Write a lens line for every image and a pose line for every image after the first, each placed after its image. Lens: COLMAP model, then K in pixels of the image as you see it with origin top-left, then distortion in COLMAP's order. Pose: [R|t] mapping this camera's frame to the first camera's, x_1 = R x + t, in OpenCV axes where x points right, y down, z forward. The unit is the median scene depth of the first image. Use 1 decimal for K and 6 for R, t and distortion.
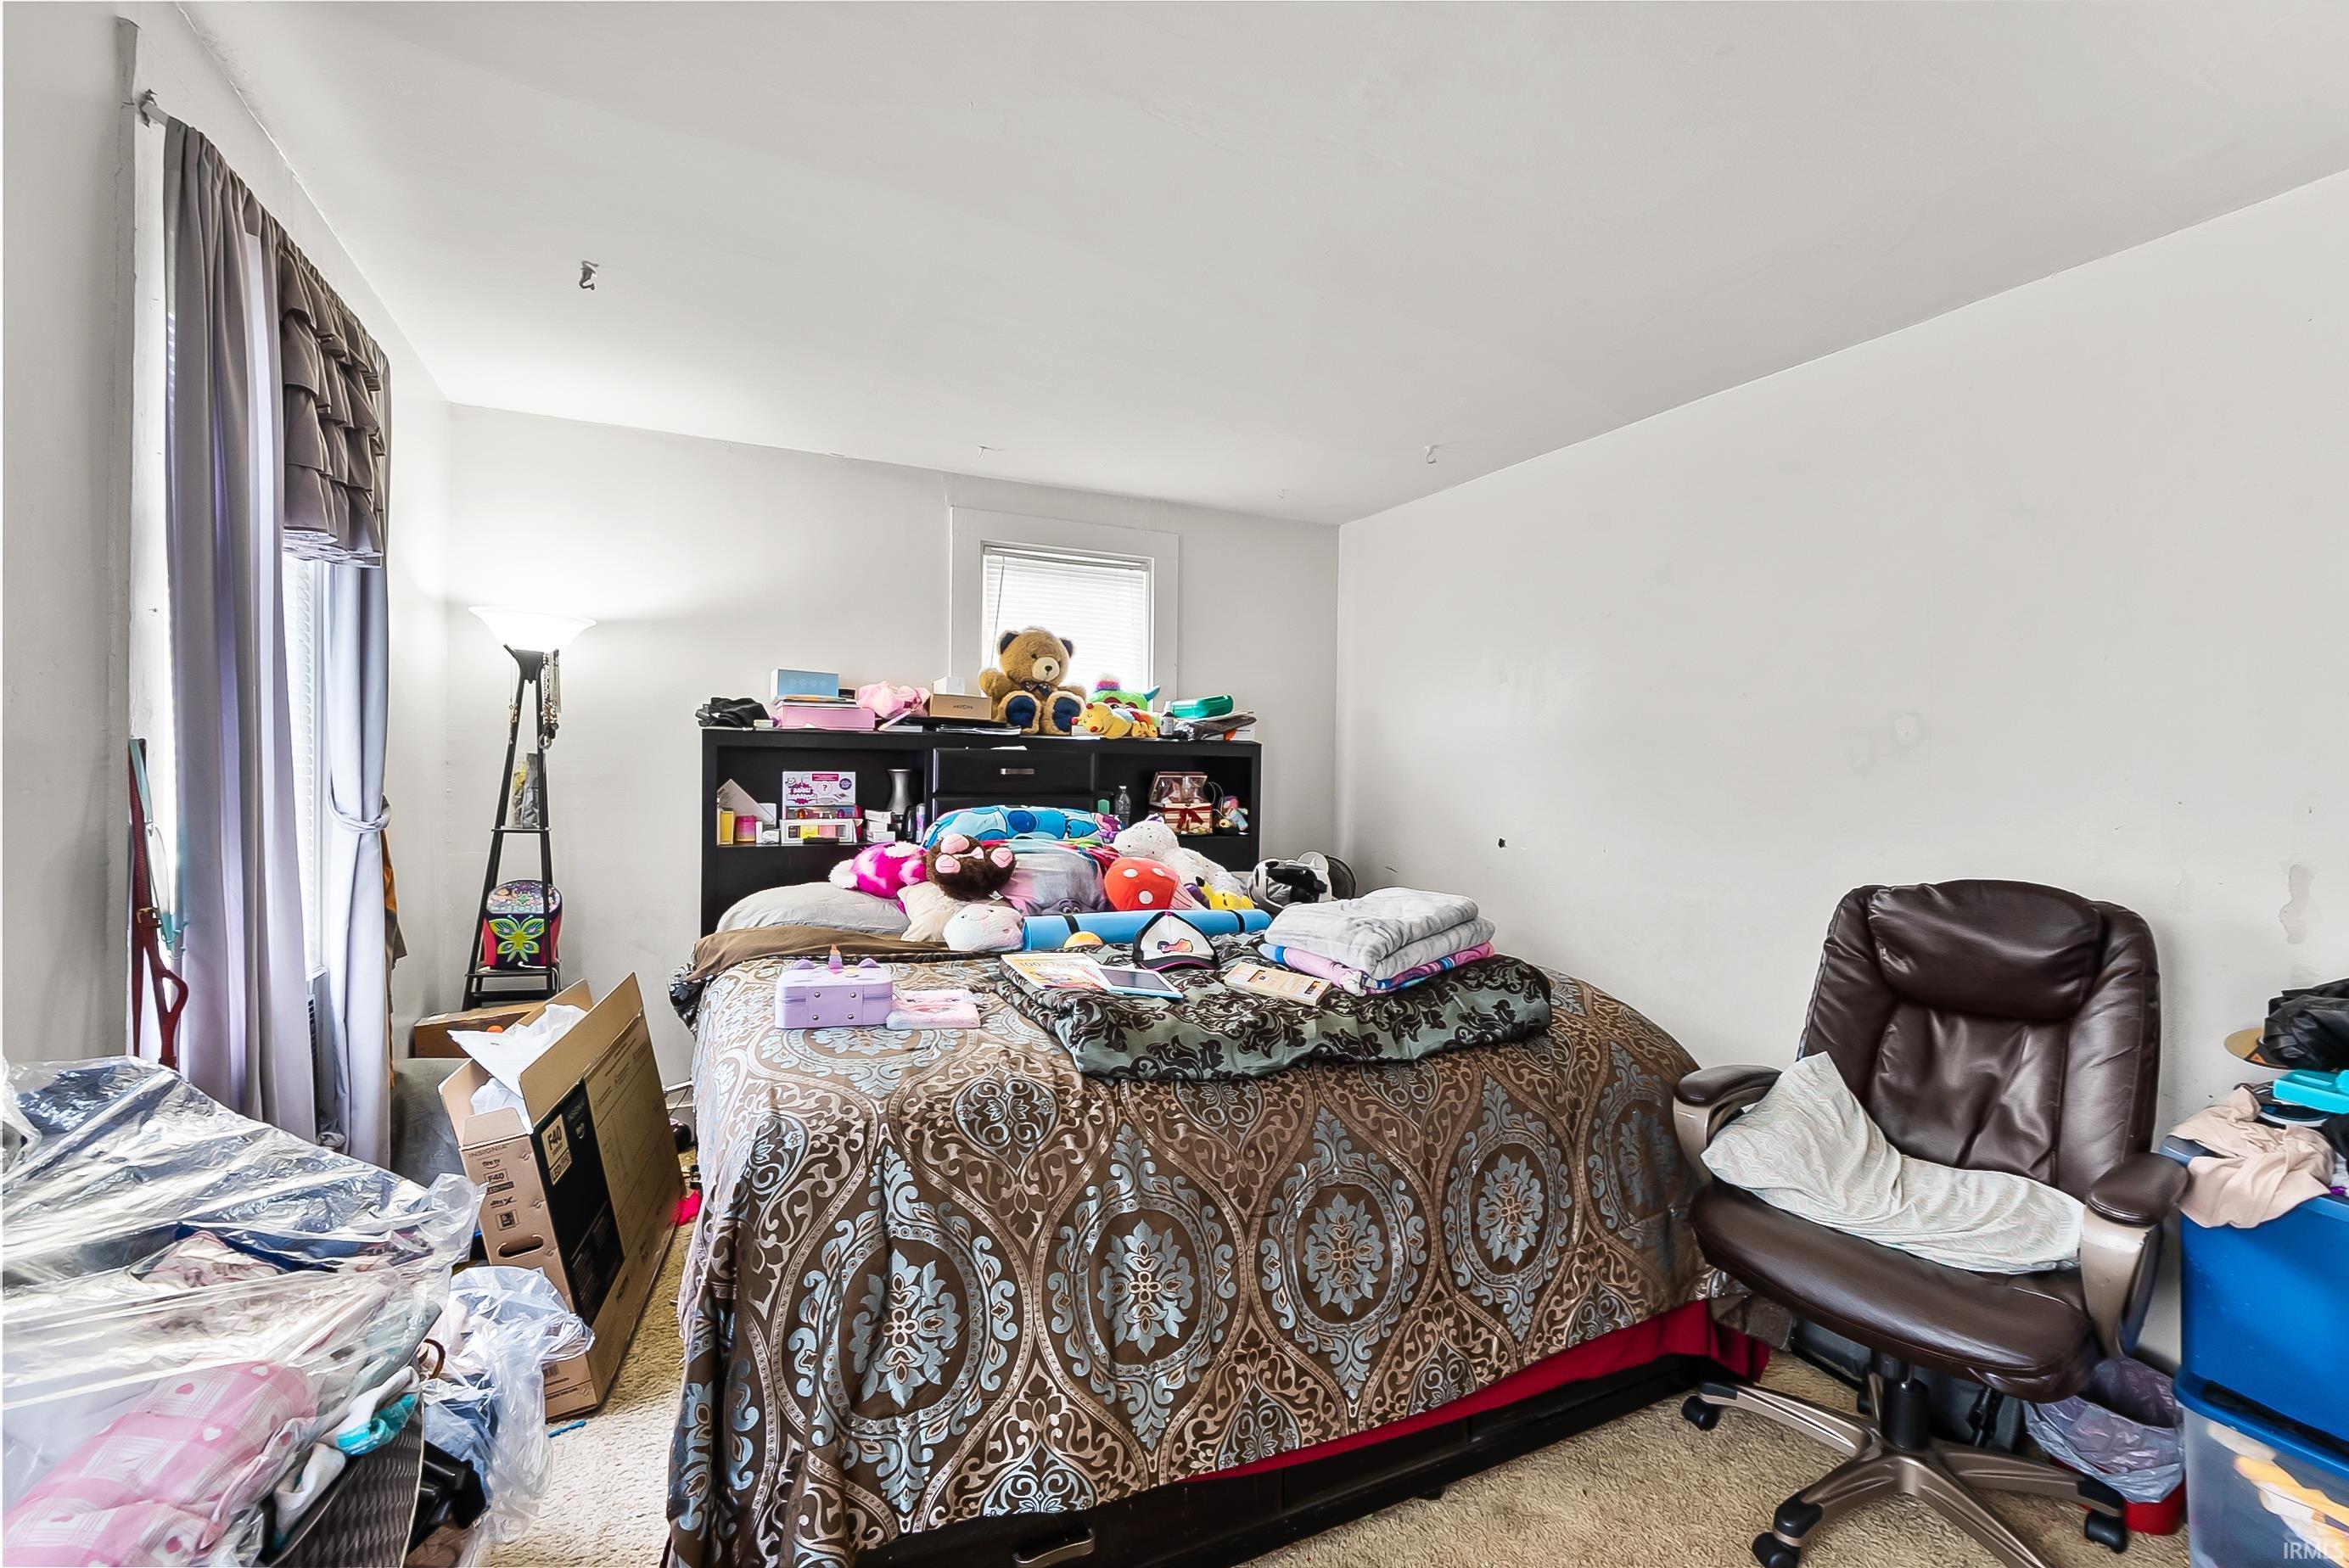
lens RADIAL K [[994.8, 0, 1152.4], [0, 994.8, 782.1], [0, 0, 1]] dist [-0.005265, -0.000315]
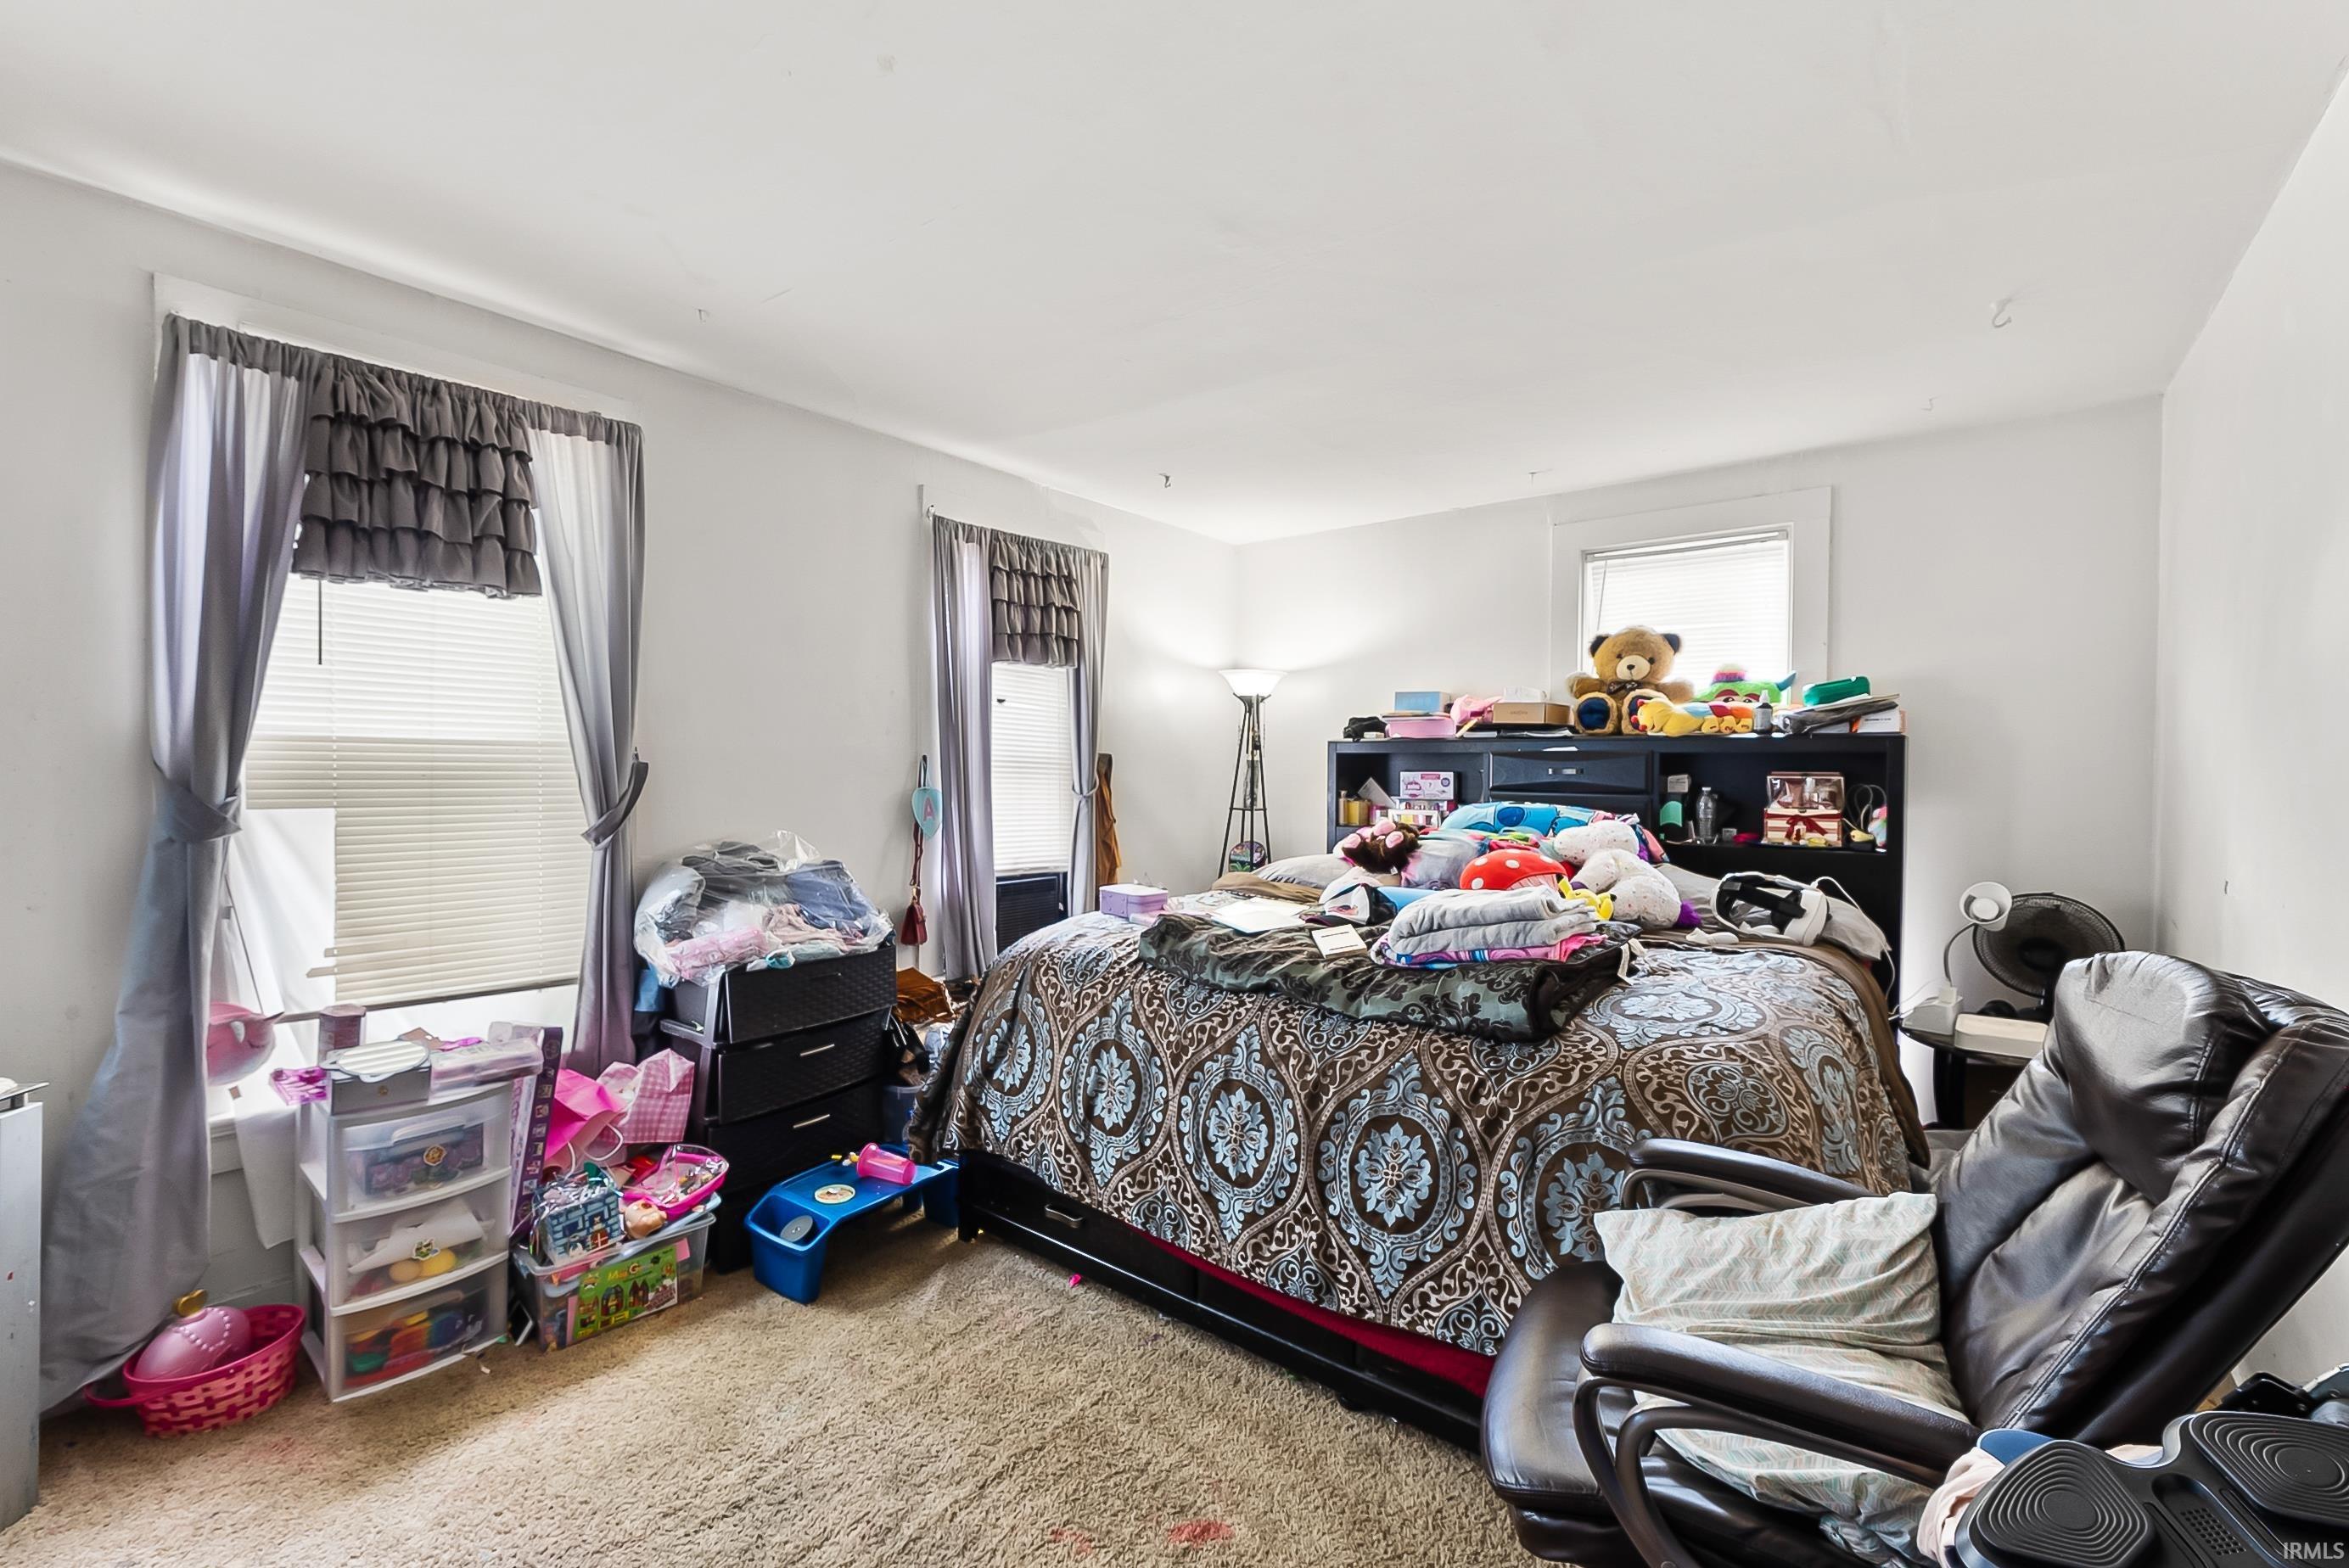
lens RADIAL K [[994.8, 0, 1152.4], [0, 994.8, 782.1], [0, 0, 1]] dist [-0.005265, -0.000315]
pose [[0.427947, 0.005726, -0.903786, 0.728284], [-0.015226, 0.999884, -0.000875, 0.009846], [0.903676, 0.014136, 0.427985, 0.186338]]
